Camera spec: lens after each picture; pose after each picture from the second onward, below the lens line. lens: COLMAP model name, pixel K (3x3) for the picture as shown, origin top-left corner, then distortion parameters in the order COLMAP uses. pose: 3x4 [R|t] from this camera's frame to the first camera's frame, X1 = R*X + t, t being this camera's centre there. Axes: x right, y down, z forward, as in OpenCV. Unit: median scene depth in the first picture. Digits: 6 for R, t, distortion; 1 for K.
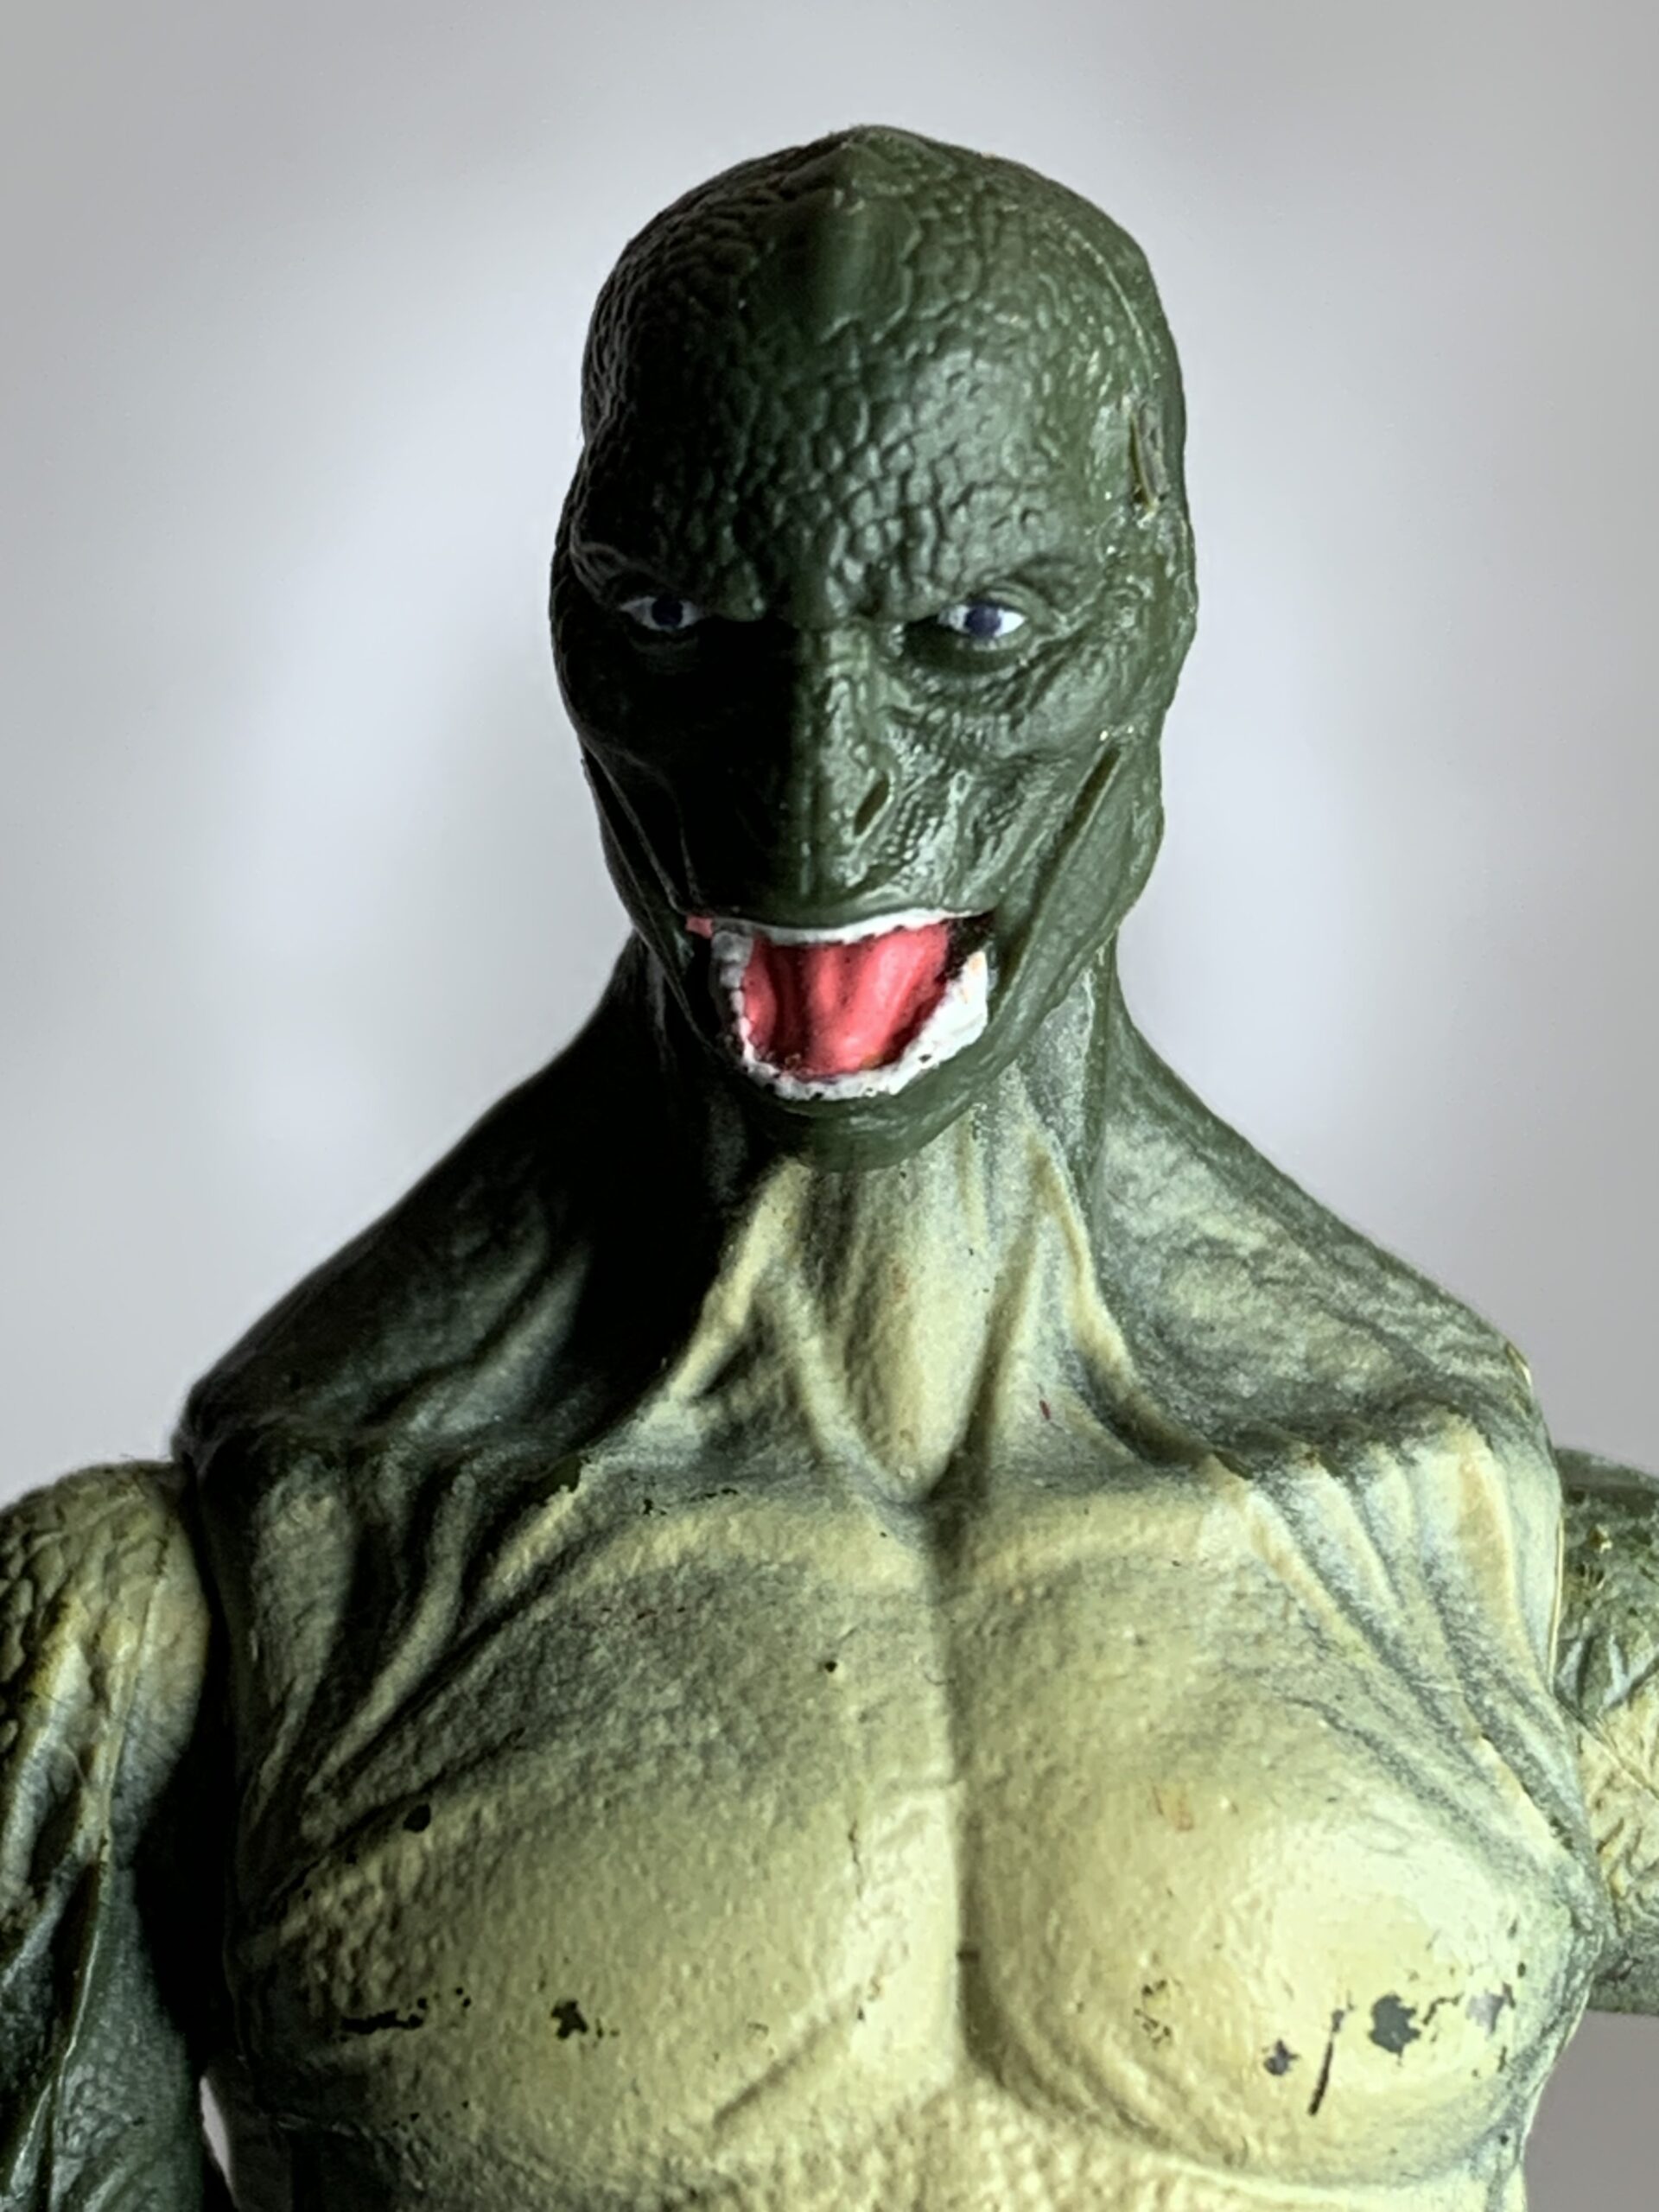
lens RADIAL K [[5911.1, 0, 829.5], [0, 5911.1, 1106.0], [0, 0, 1]] dist [0.185156, 0.643840]
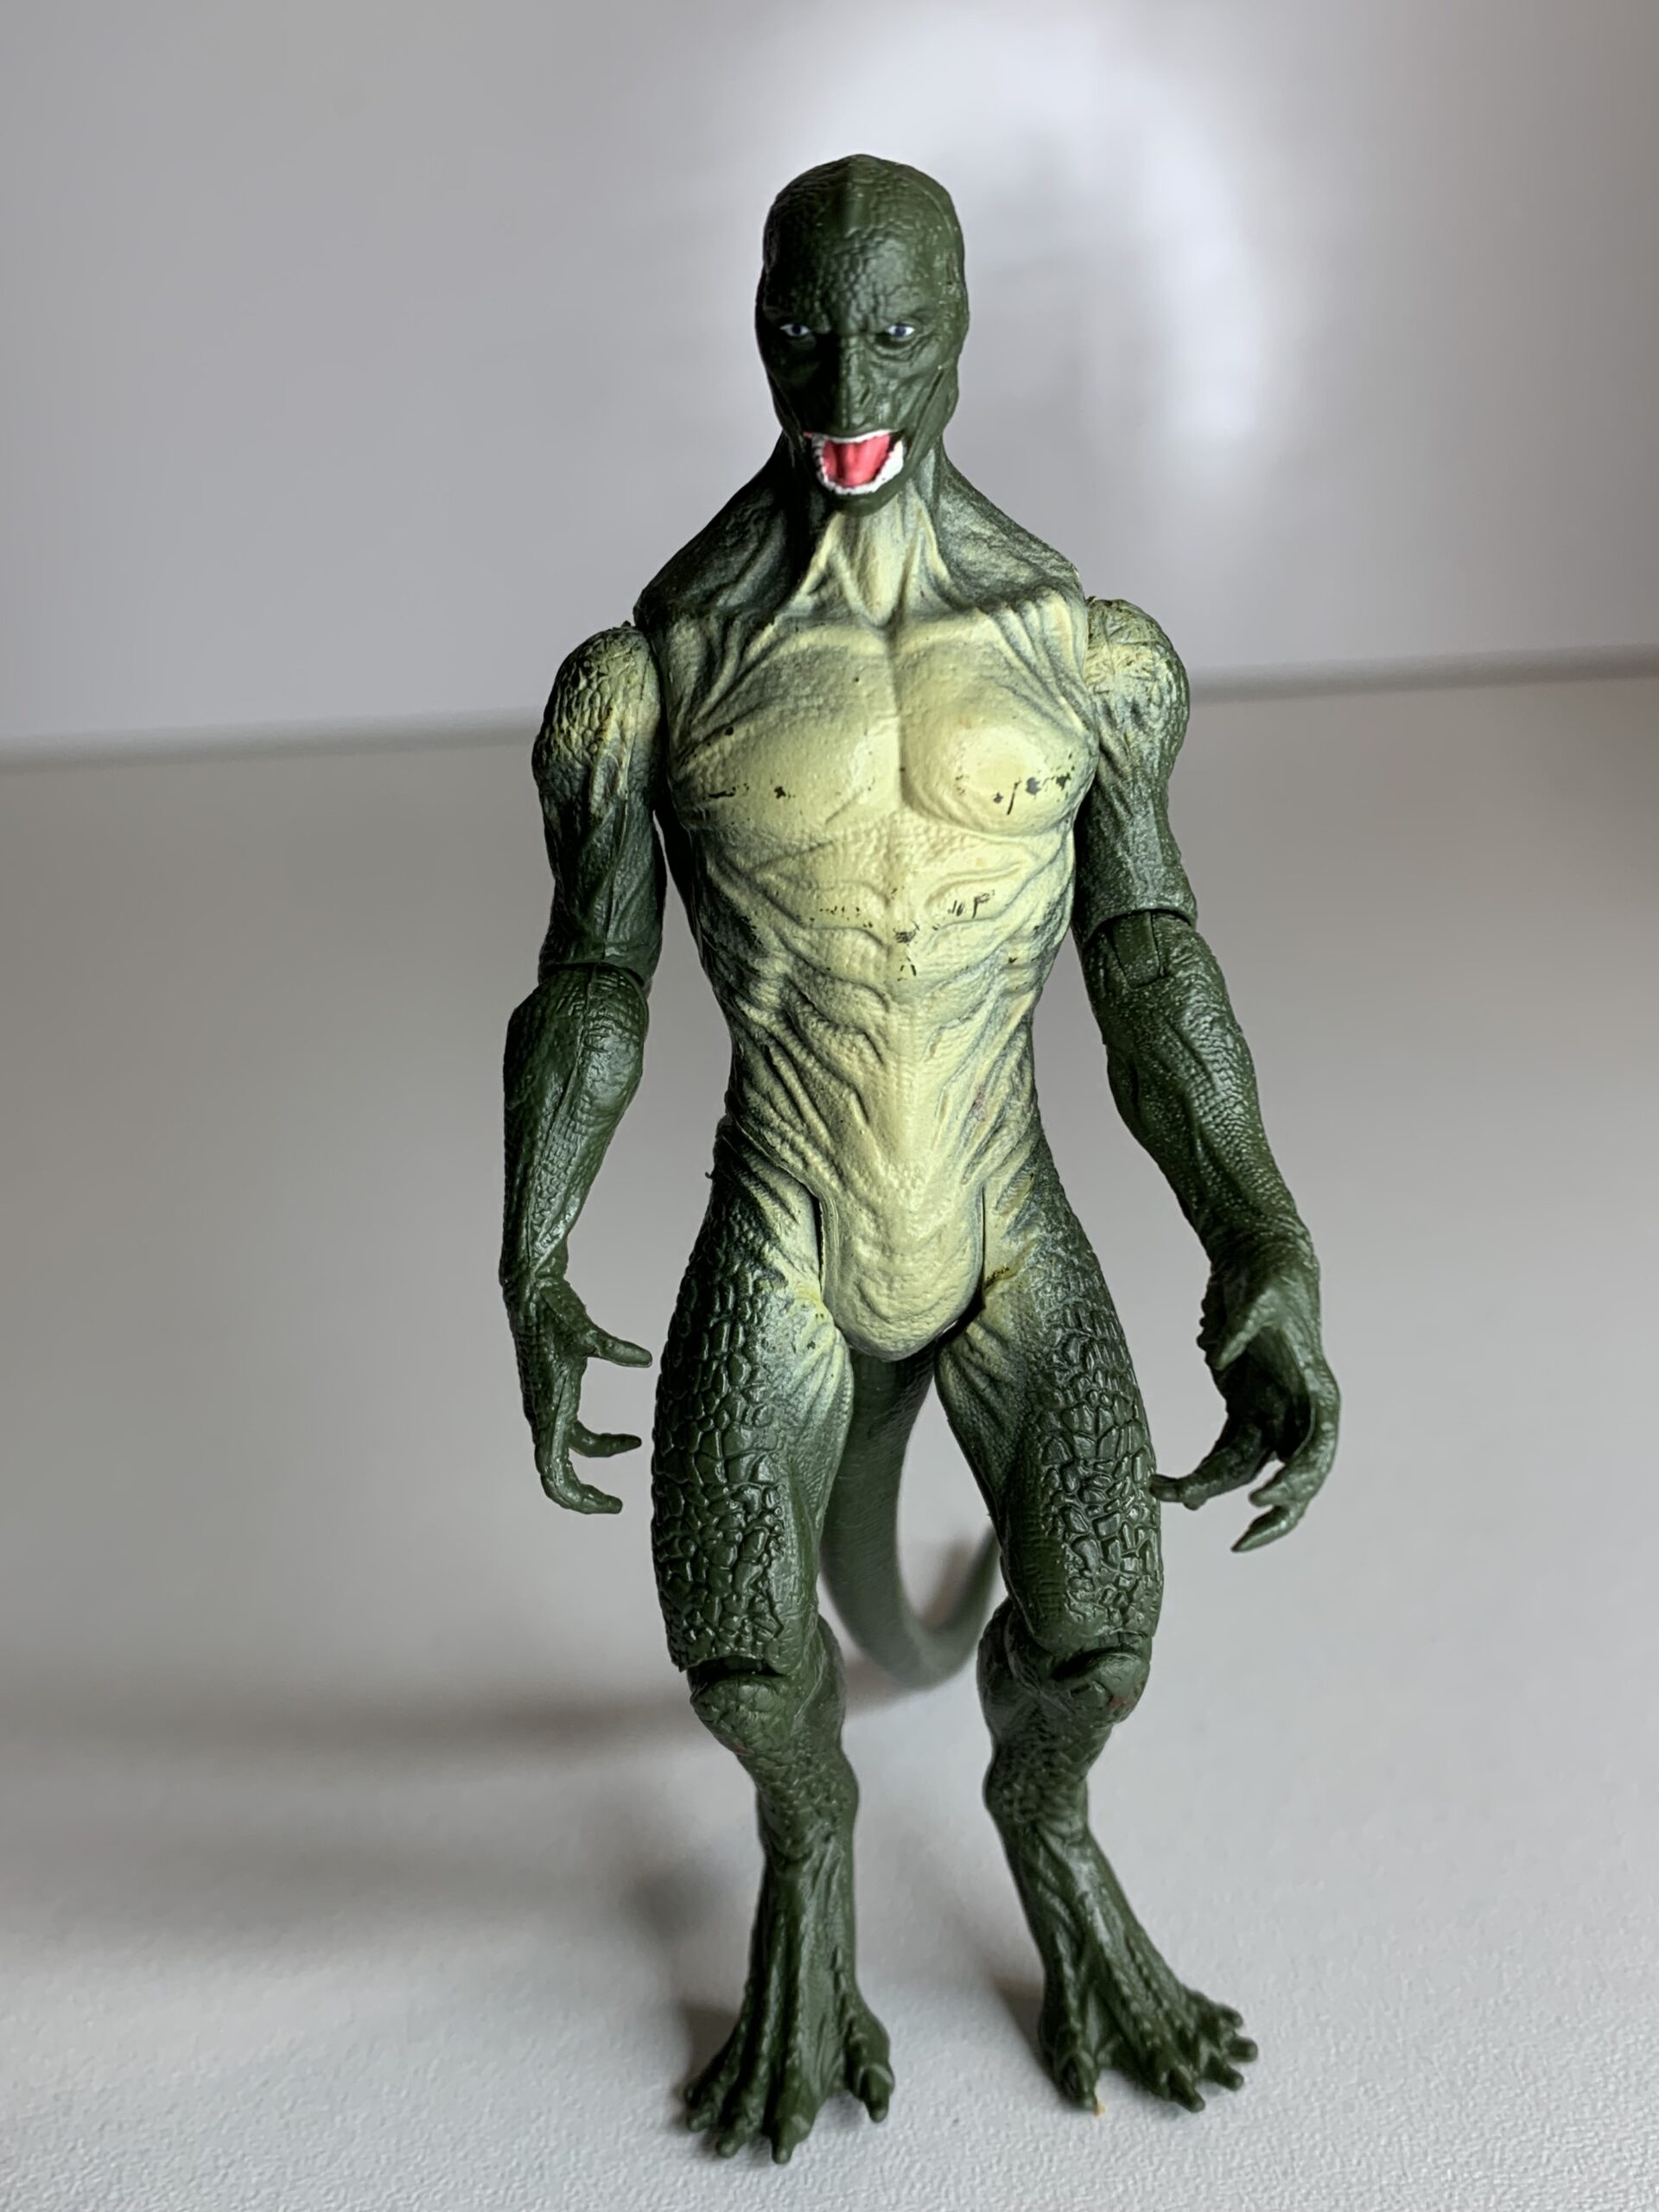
lens RADIAL K [[2586.0, 0, 829.5], [0, 2586.0, 1106.0], [0, 0, 1]] dist [0.240535, -0.762568]
pose [[0.999506, -0.029047, 0.012023, -0.037613], [0.024941, 0.965505, 0.259189, -0.046536], [-0.019137, -0.258761, 0.965752, -0.404221]]
